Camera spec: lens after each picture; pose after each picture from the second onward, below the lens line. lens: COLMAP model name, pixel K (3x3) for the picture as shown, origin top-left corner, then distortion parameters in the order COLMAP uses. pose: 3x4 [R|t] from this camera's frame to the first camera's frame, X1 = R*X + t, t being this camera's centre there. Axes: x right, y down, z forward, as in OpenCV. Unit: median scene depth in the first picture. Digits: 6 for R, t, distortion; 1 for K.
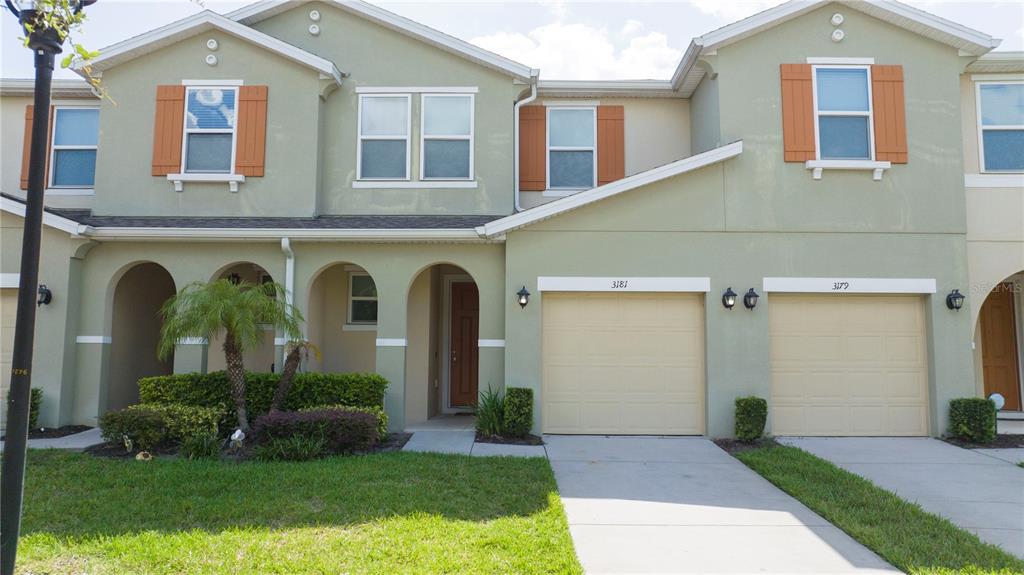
lens RADIAL K [[717.3, 0, 512.0], [0, 717.3, 287.5], [0, 0, 1]] dist [-0.038413, 0.036791]
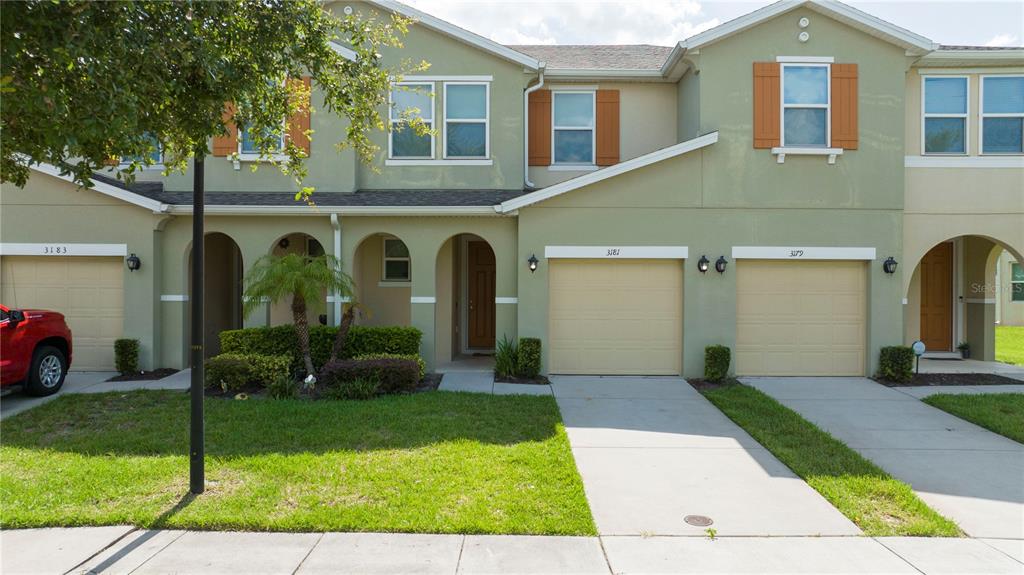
lens RADIAL K [[717.3, 0, 512.0], [0, 717.3, 287.5], [0, 0, 1]] dist [-0.038413, 0.036791]
pose [[0.999995, -0.001612, 0.002683, -0.023006], [0.001324, 0.994576, 0.104005, -0.070971], [-0.002837, -0.104001, 0.994573, -0.203951]]
